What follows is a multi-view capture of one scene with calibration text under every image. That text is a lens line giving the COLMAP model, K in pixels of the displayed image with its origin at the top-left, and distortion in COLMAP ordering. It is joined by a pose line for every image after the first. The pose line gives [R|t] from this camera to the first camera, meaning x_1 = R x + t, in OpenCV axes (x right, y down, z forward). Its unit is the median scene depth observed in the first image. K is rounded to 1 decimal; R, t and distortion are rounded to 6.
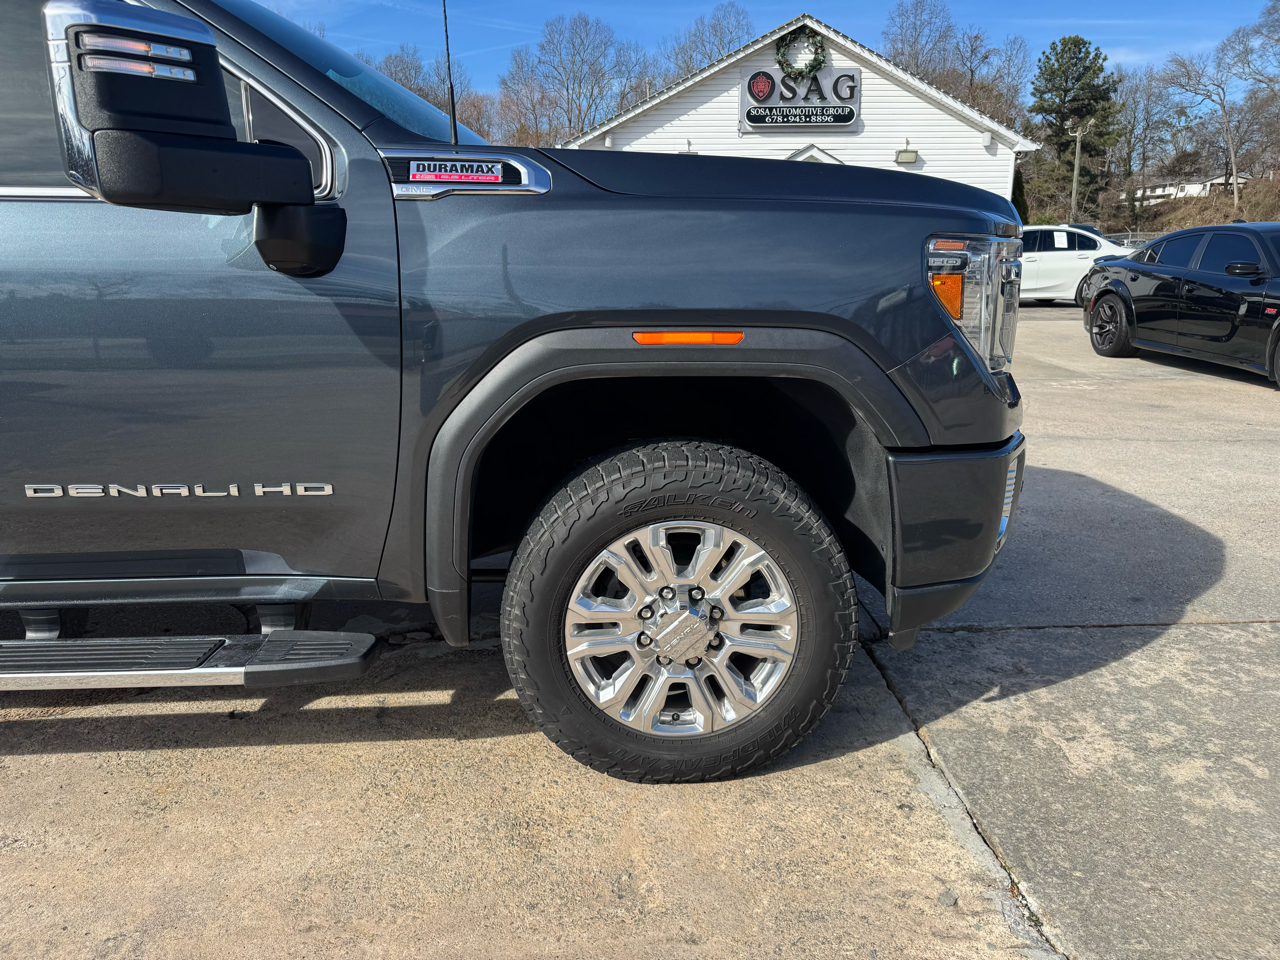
lens RADIAL K [[906.4, 0, 629.5], [0, 906.4, 472.6], [0, 0, 1]] dist [0.012380, -0.014364]
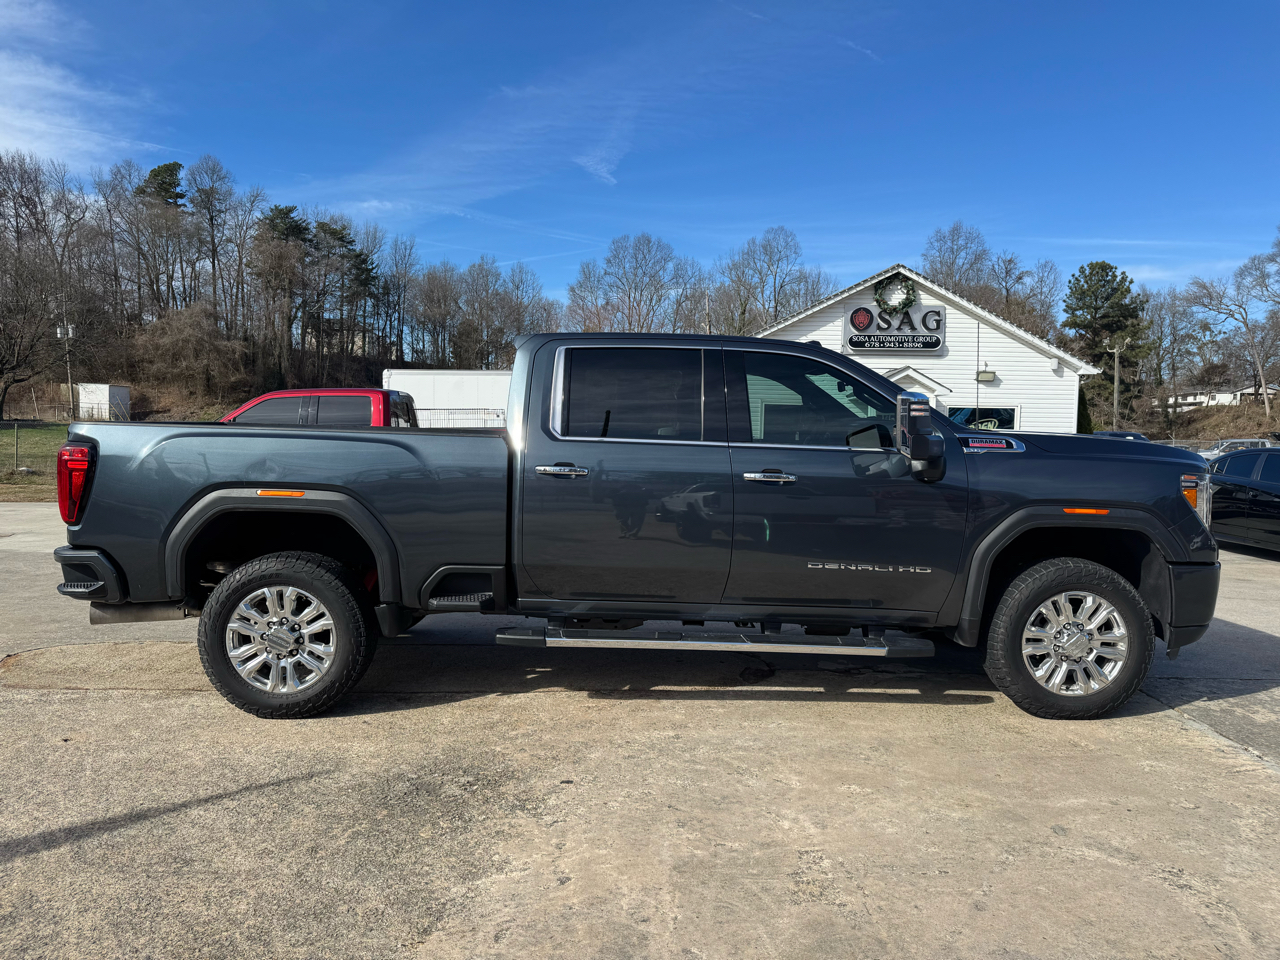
lens RADIAL K [[885.0, 0, 645.6], [0, 885.0, 482.6], [0, 0, 1]] dist [0.026529, -0.038664]
pose [[0.998924, 0.027268, -0.037502, -0.093858], [-0.033958, 0.980952, -0.191257, 0.024542], [0.031572, 0.192324, 0.980823, -0.126318]]
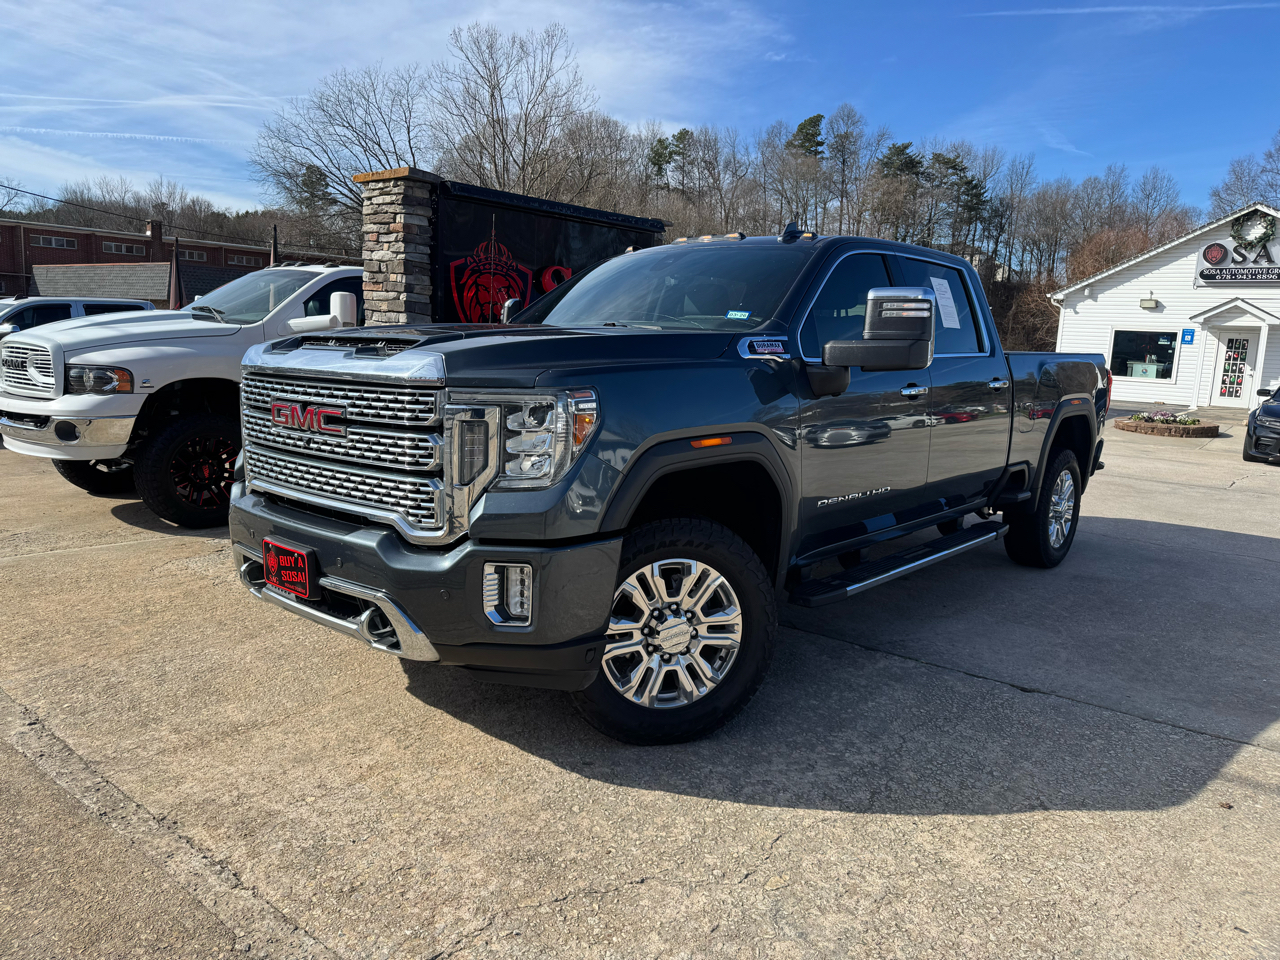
lens RADIAL K [[906.4, 0, 639.0], [0, 906.4, 472.4], [0, 0, 1]] dist [0.012380, -0.014364]
pose [[0.740029, 0.132112, -0.659473, 0.406642], [-0.205126, 0.978137, -0.034234, 0.108838], [0.640532, 0.160609, 0.750949, -0.485727]]
